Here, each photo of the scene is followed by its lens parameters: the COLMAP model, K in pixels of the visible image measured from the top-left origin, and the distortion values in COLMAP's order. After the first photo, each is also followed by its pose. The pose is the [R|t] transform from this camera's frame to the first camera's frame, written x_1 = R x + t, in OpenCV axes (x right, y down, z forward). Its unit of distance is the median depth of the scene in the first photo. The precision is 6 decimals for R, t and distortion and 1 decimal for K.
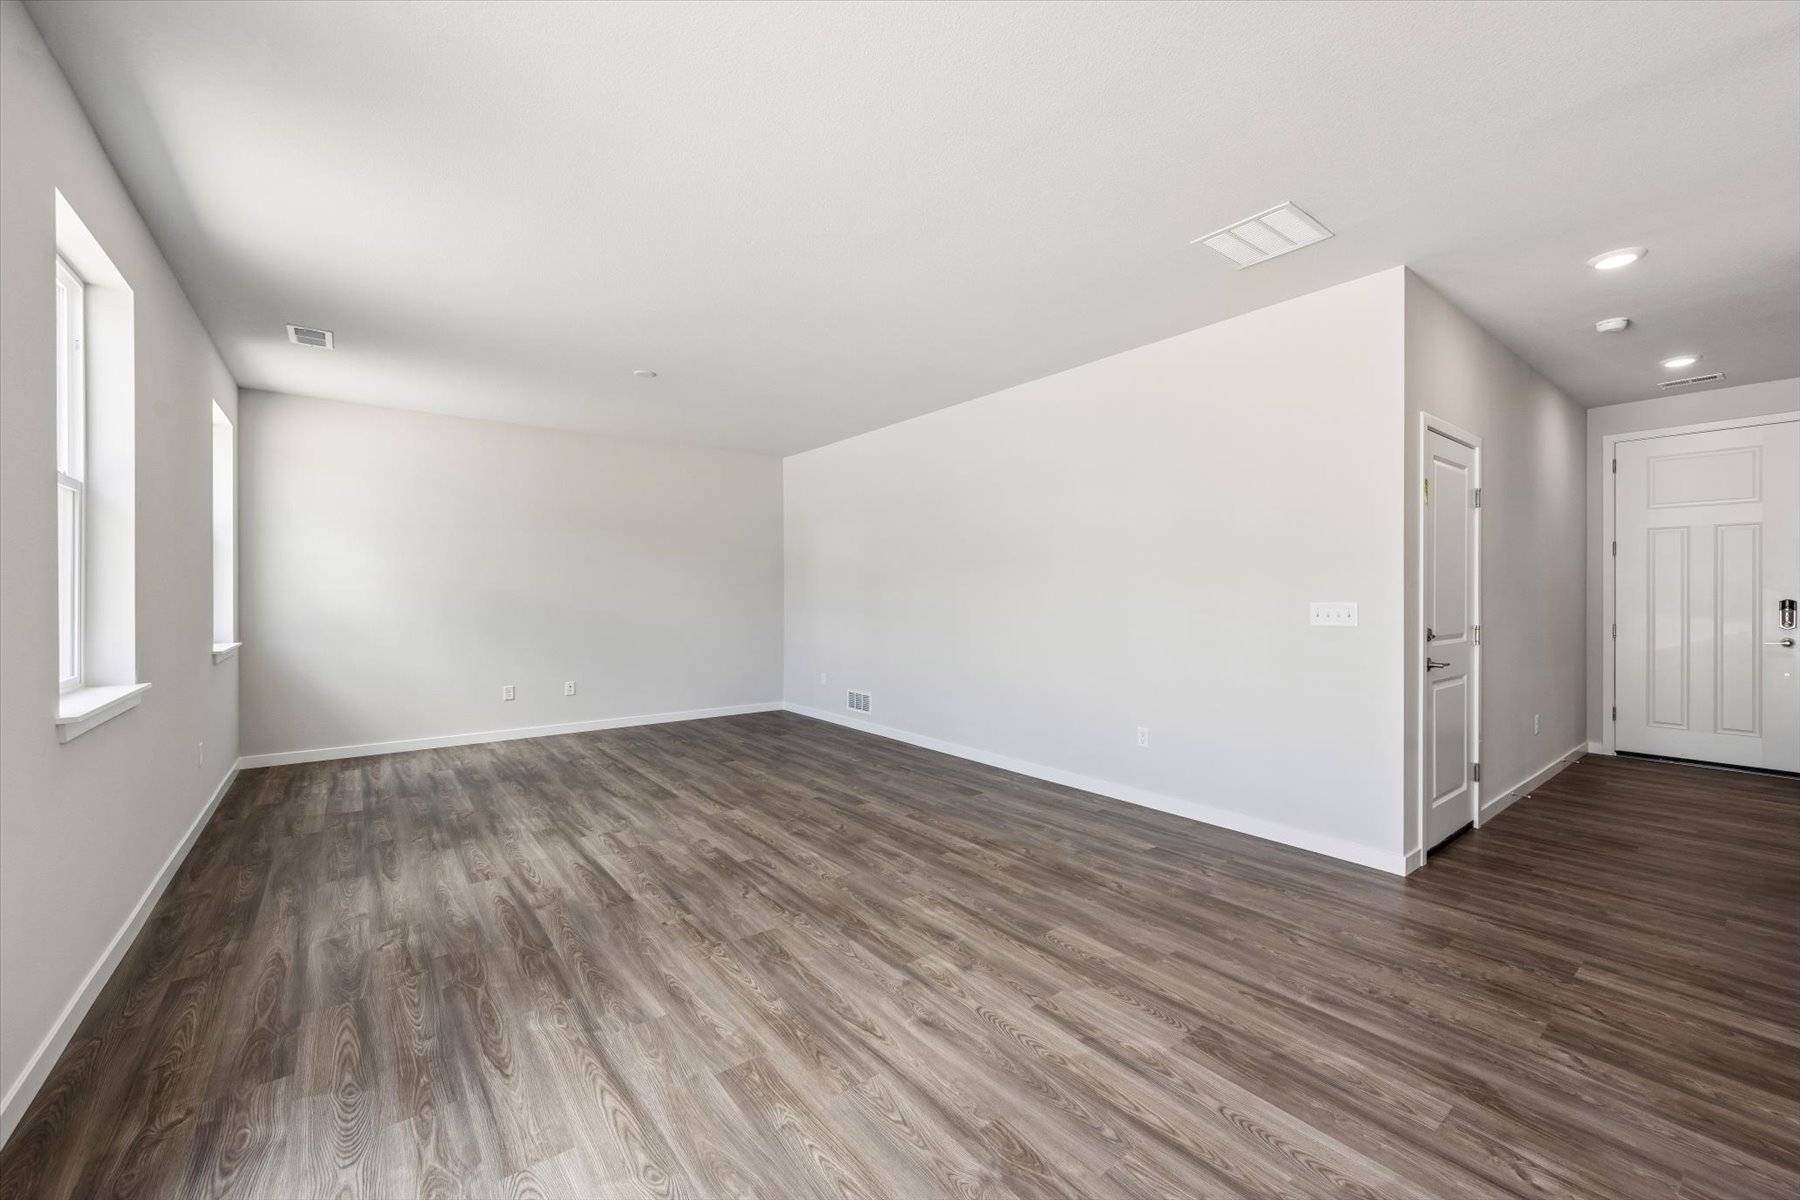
lens RADIAL K [[729.0, 0, 894.1], [0, 729.0, 594.4], [0, 0, 1]] dist [-0.002424, 0.000573]
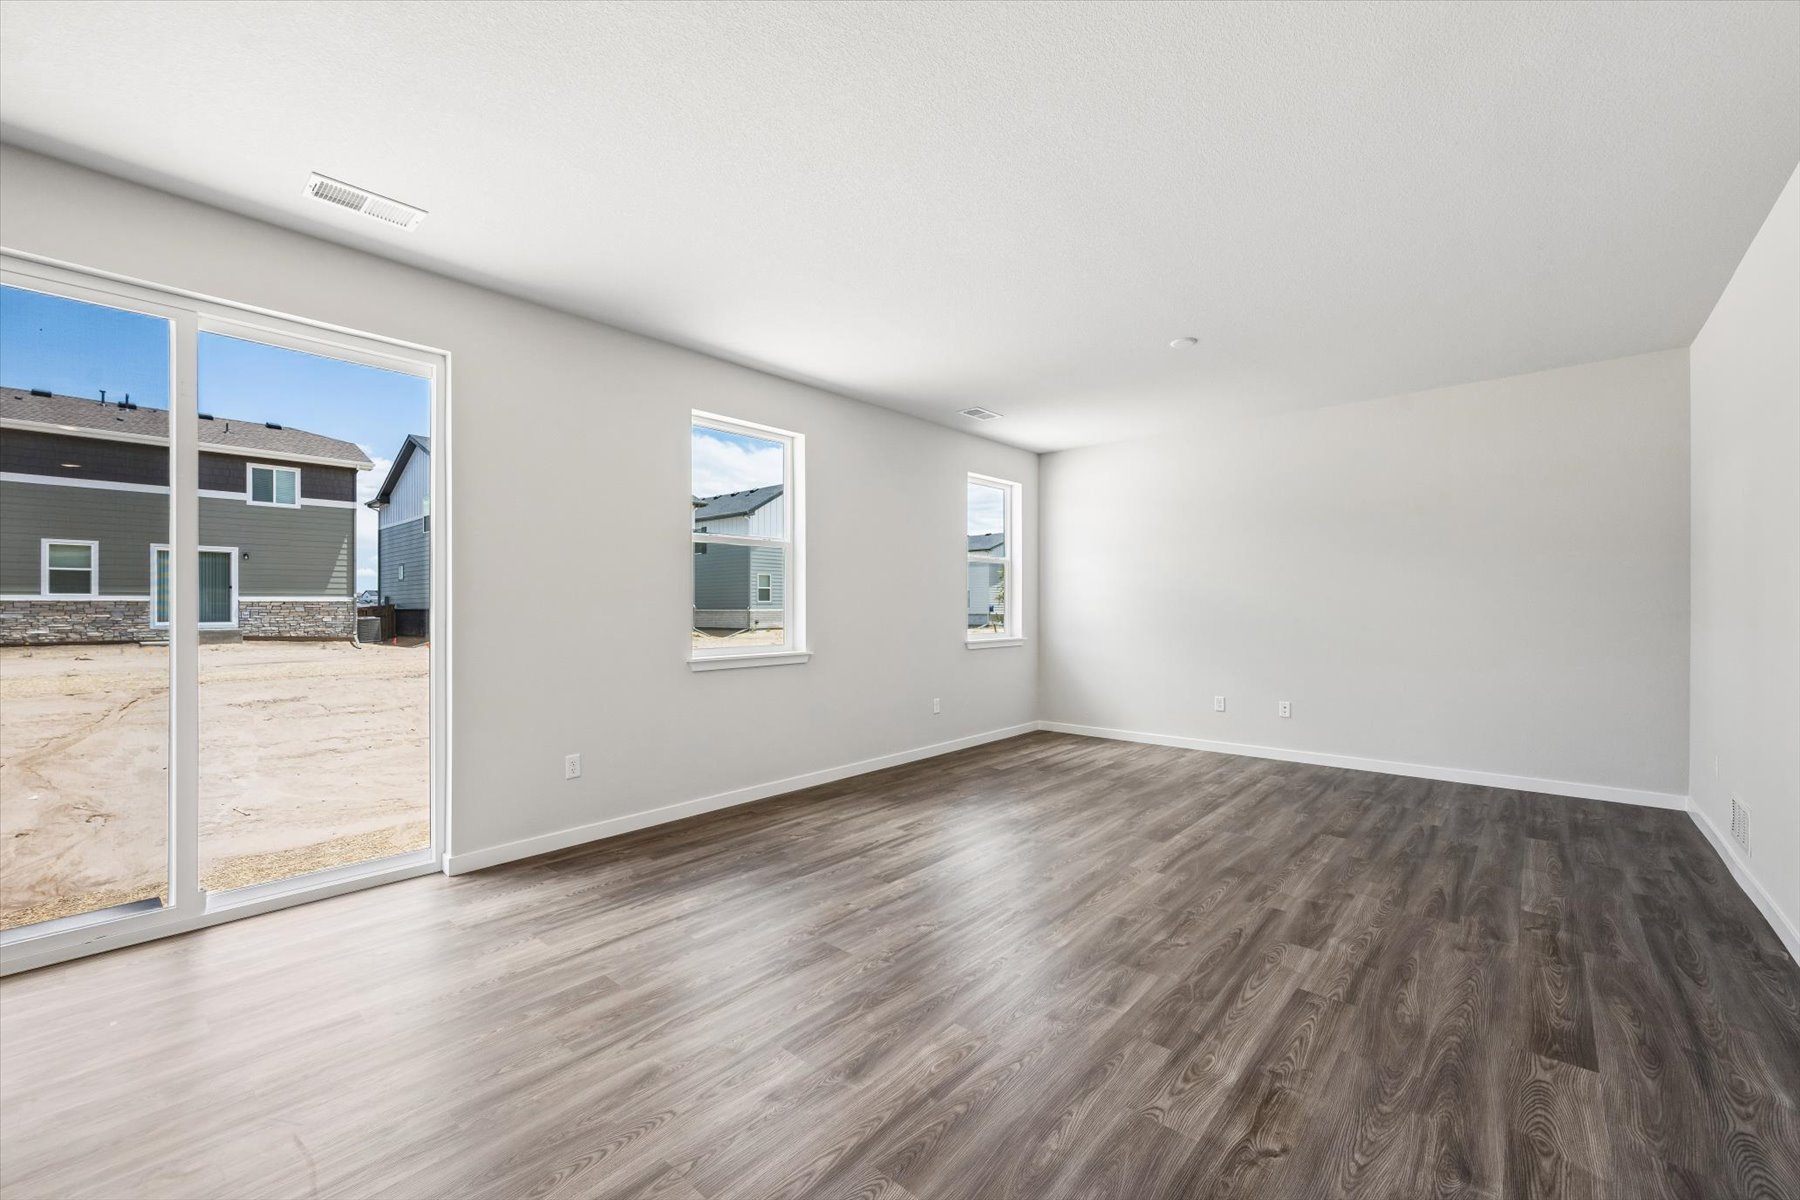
lens RADIAL K [[729.0, 0, 895.1], [0, 729.0, 604.1], [0, 0, 1]] dist [-0.002424, 0.000573]
pose [[0.176140, -0.004885, -0.984353, 0.596015], [0.000830, 0.999988, -0.004814, 0.013582], [0.984365, 0.000031, 0.176142, 0.697989]]
